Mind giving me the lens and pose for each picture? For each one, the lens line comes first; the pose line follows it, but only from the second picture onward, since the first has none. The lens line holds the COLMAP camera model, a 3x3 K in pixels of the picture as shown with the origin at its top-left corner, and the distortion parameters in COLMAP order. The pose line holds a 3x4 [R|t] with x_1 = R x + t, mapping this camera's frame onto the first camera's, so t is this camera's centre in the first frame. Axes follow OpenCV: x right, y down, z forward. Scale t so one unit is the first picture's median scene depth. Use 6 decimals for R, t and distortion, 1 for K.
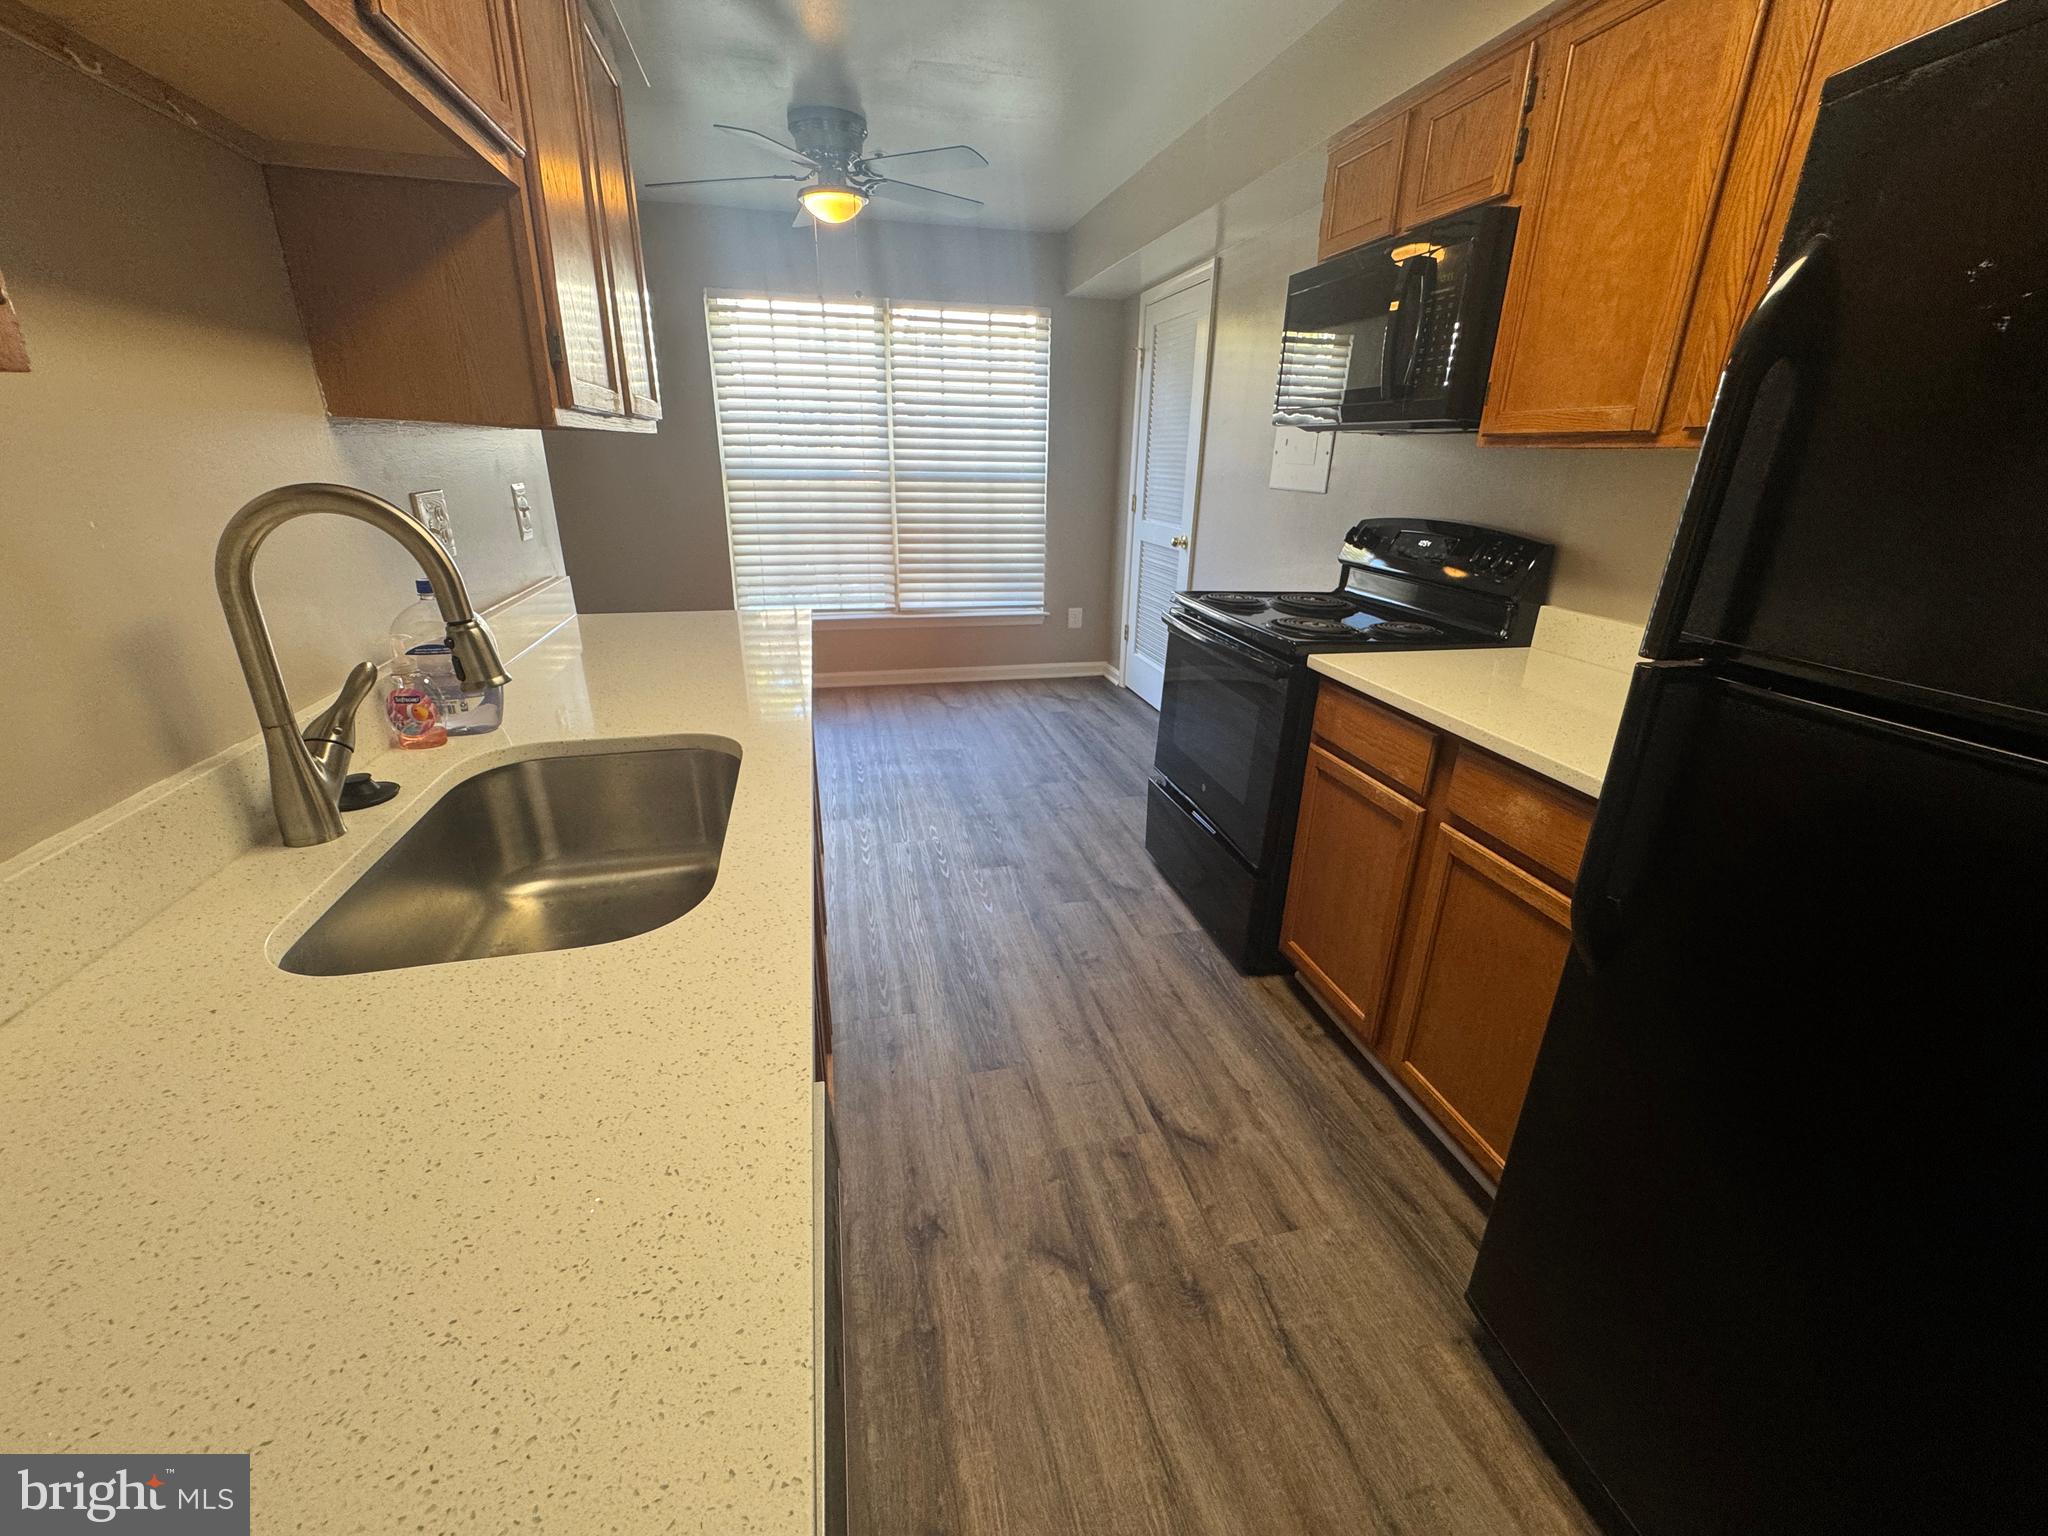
lens RADIAL K [[819.5, 0, 1019.7], [0, 819.5, 766.4], [0, 0, 1]] dist [-0.003636, 0.001038]
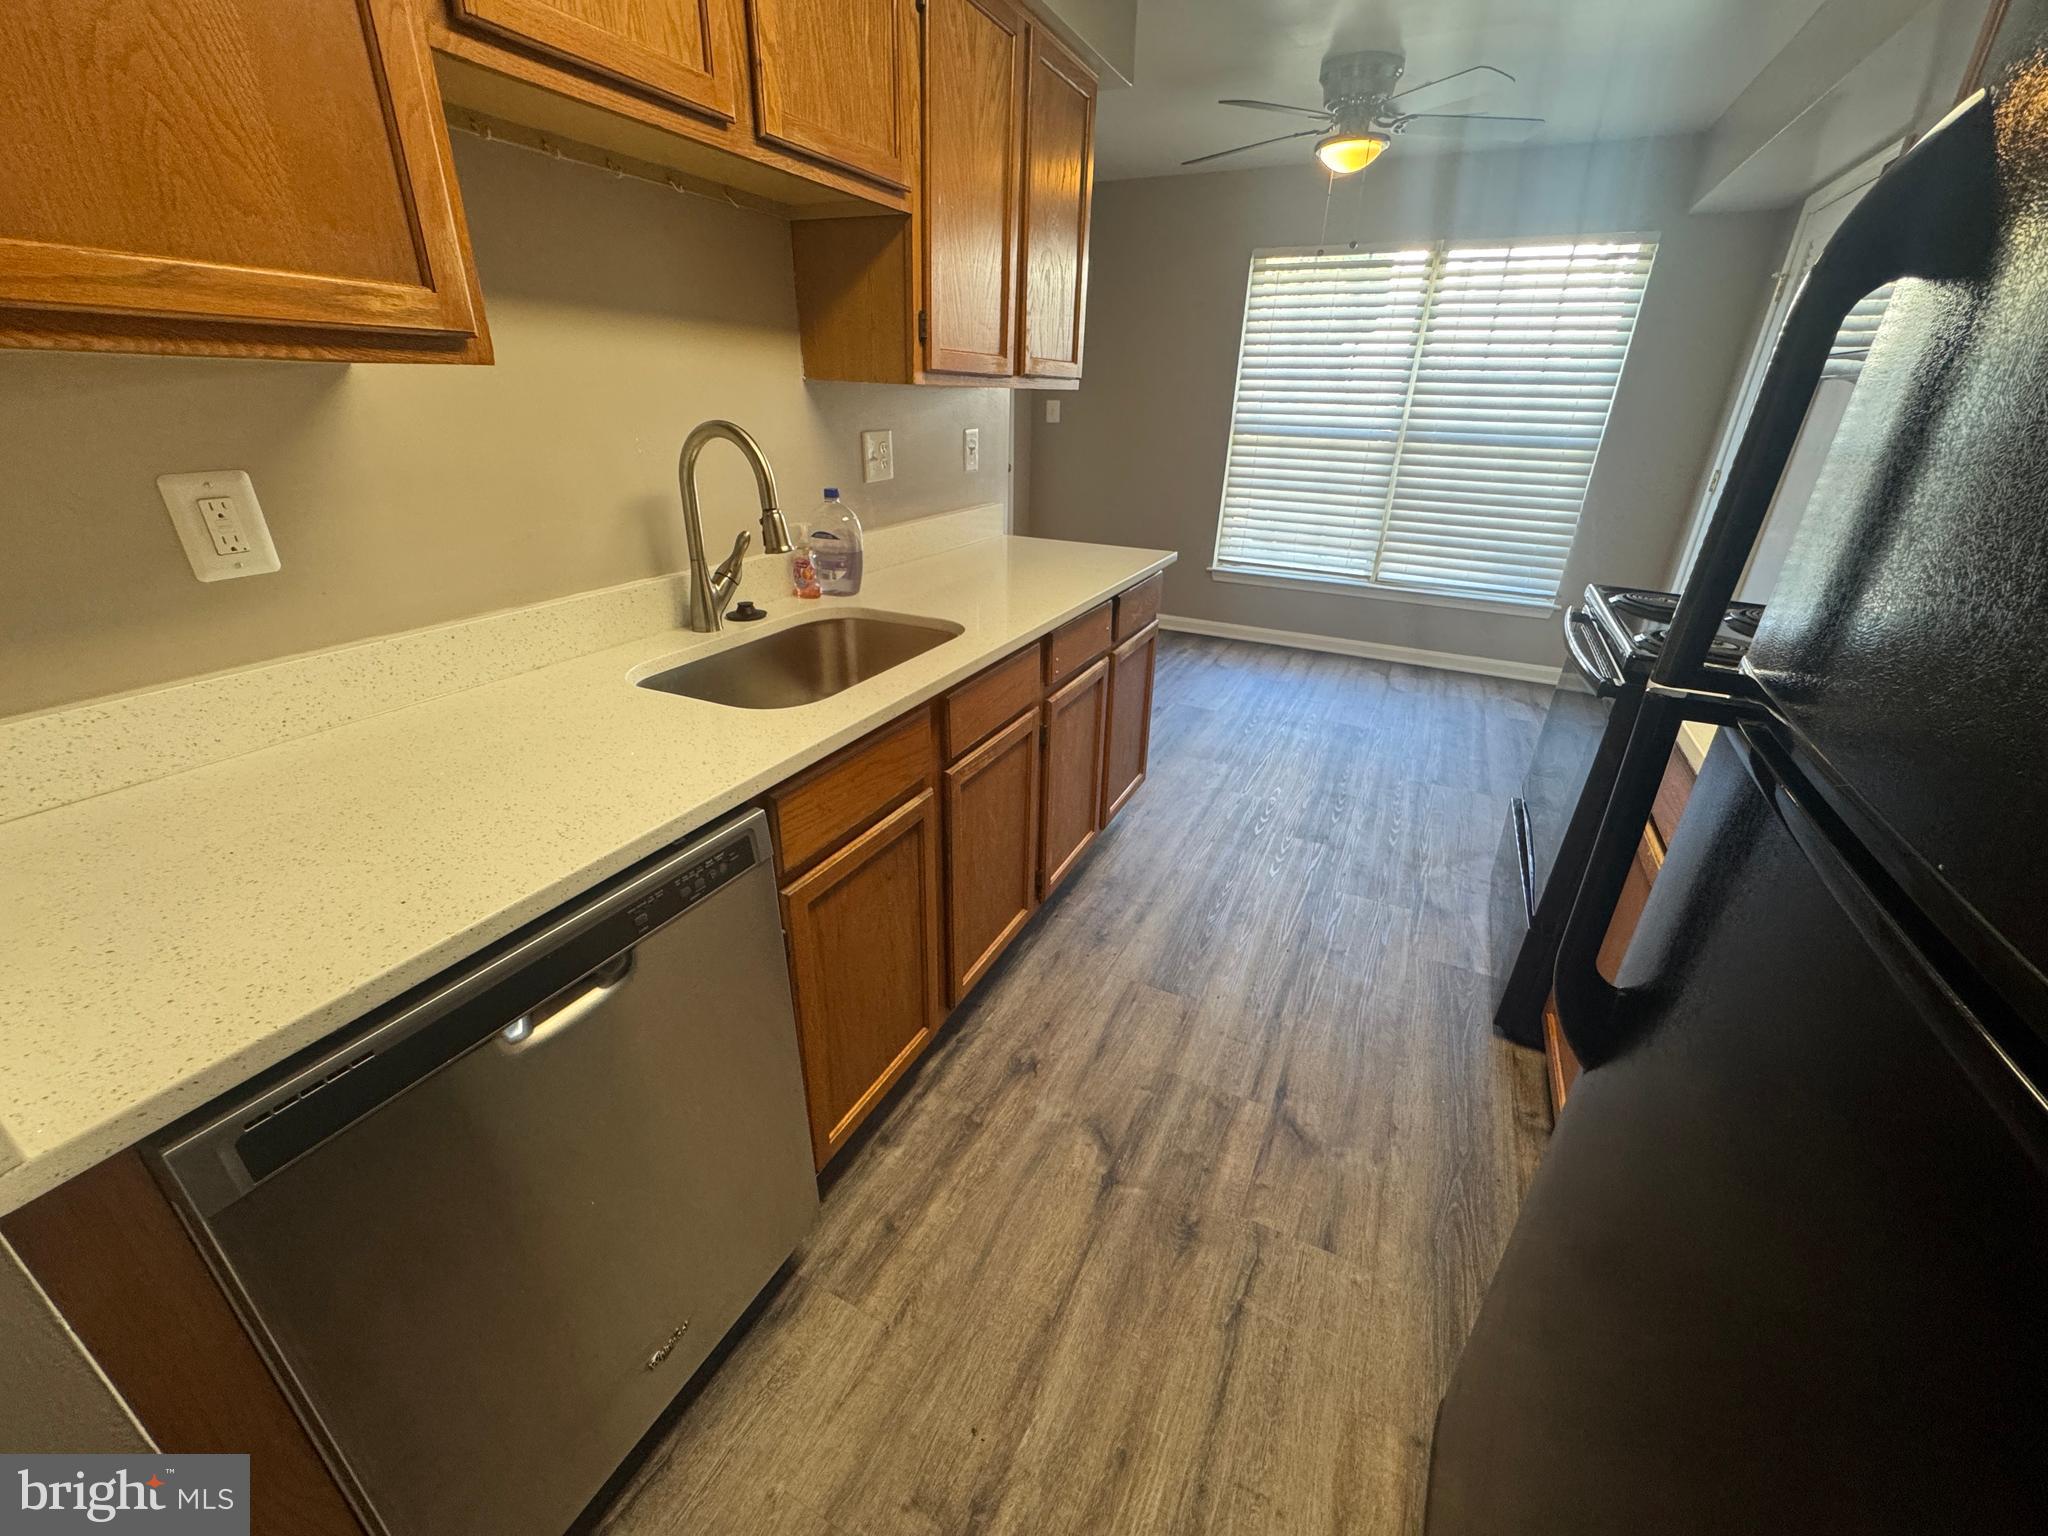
lens RADIAL K [[819.5, 0, 1024.3], [0, 819.5, 765.3], [0, 0, 1]] dist [-0.003636, 0.001038]
pose [[0.772597, 0.263375, -0.577692, 0.391909], [-0.237746, 0.963710, 0.121405, -0.003090], [0.588703, 0.043547, 0.807176, 0.007390]]
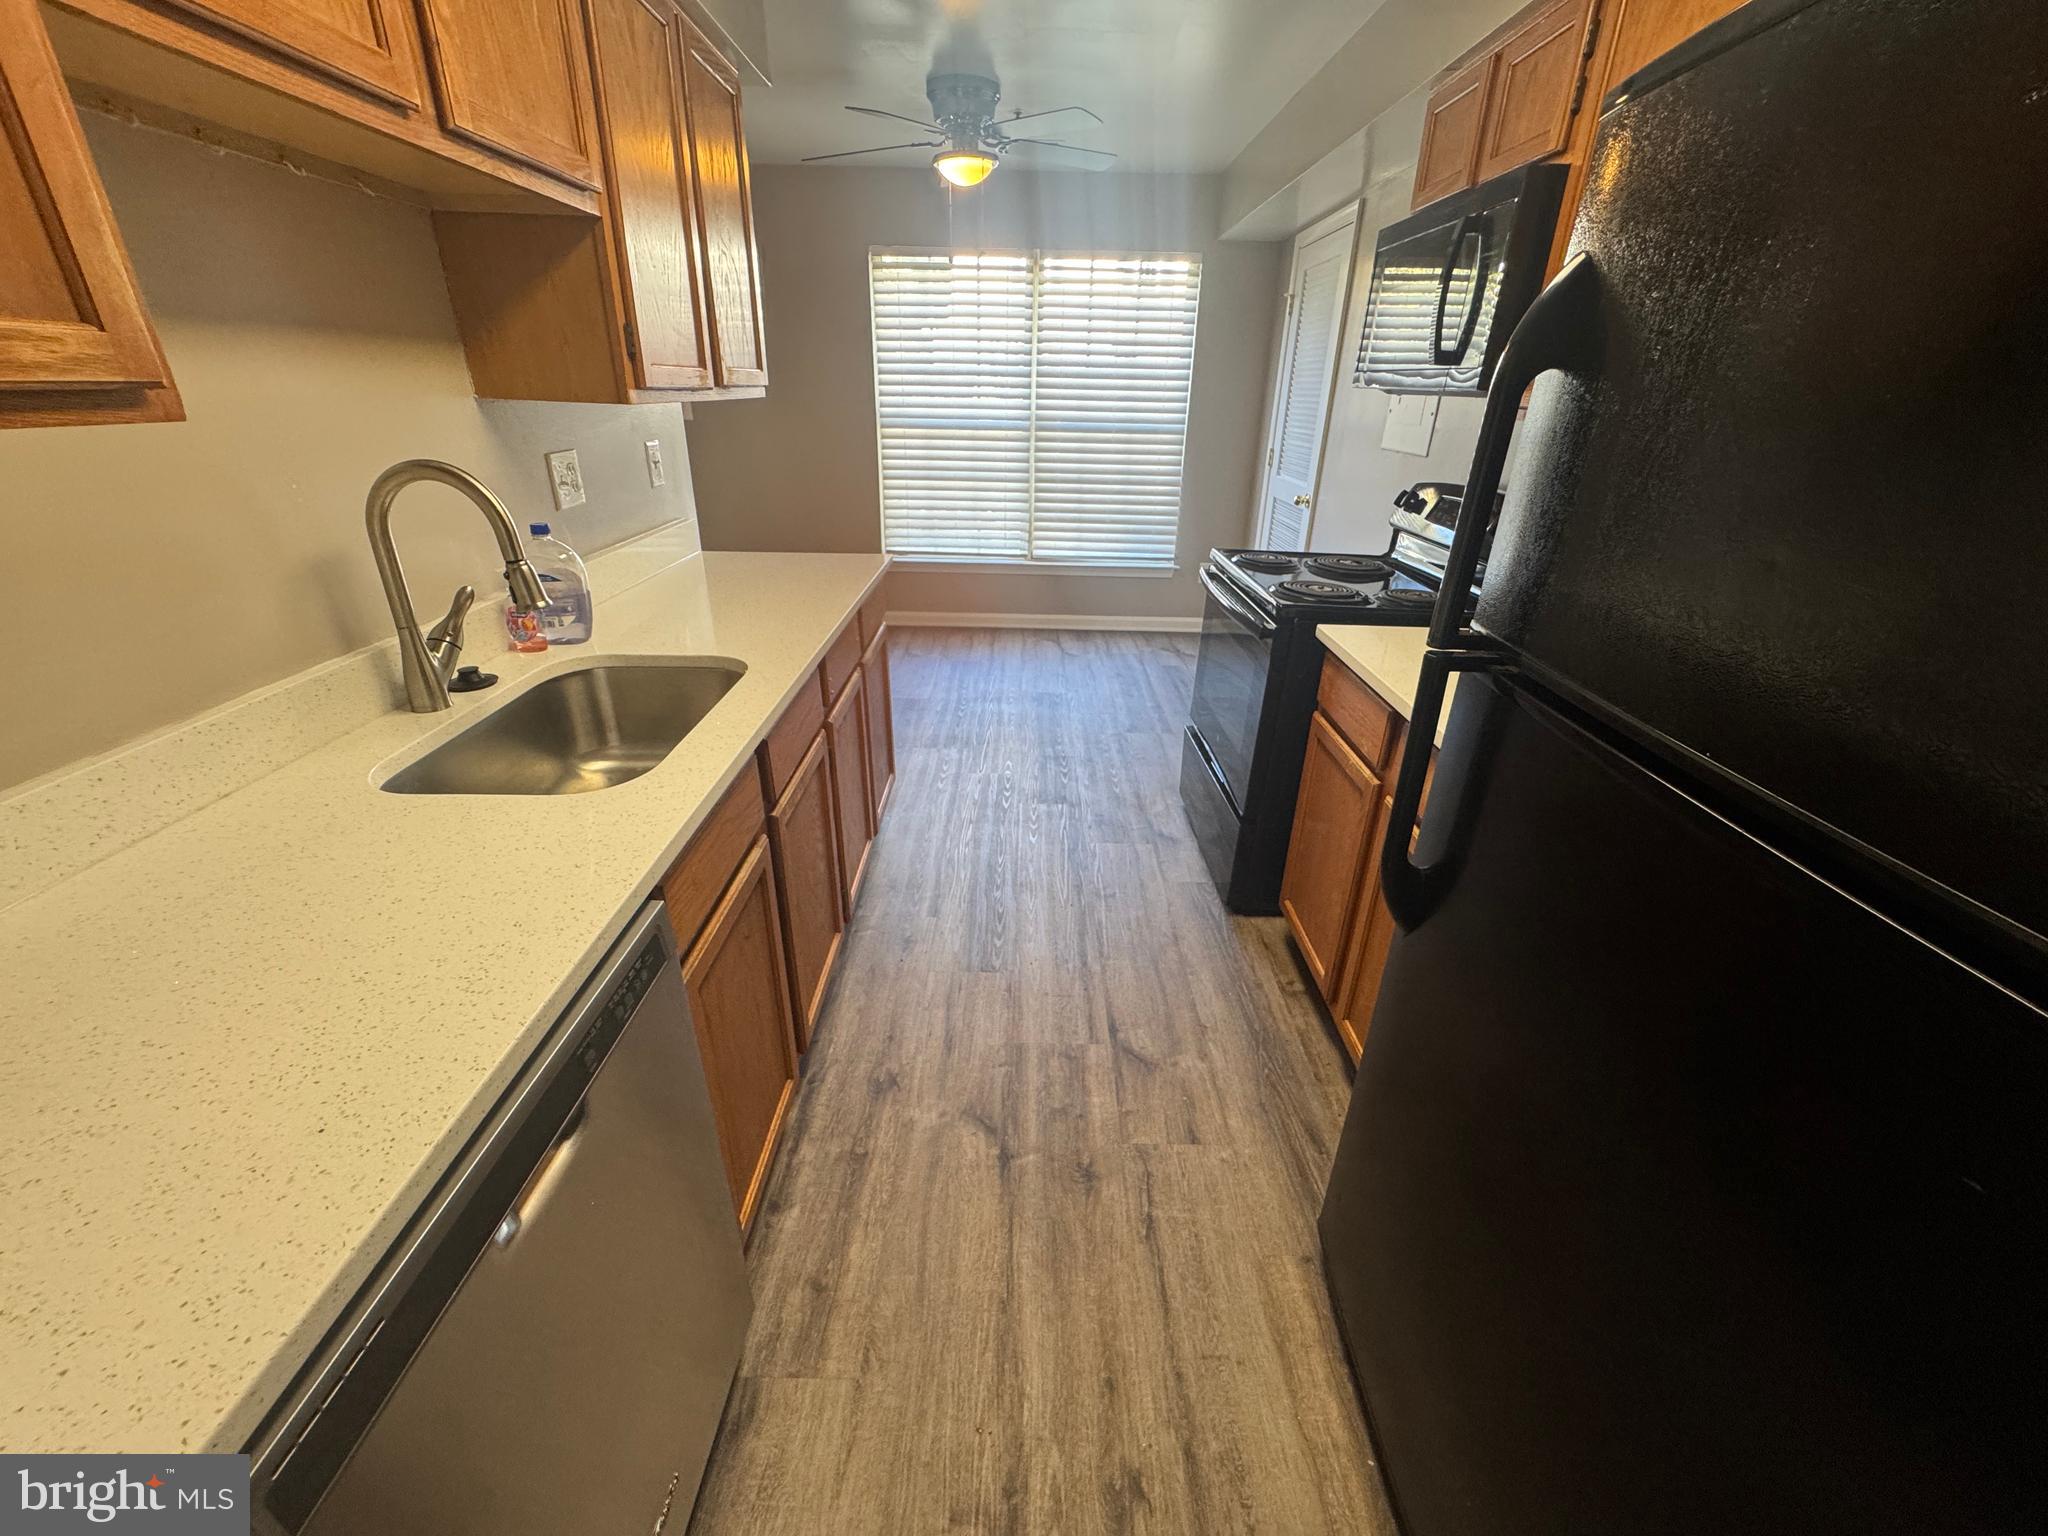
lens RADIAL K [[819.5, 0, 1021.0], [0, 819.5, 764.9], [0, 0, 1]] dist [-0.003636, 0.001038]
pose [[0.971550, 0.100572, -0.214419, 0.247018], [-0.086985, 0.993611, 0.071912, -0.003641], [0.220281, -0.051215, 0.974091, -0.093171]]
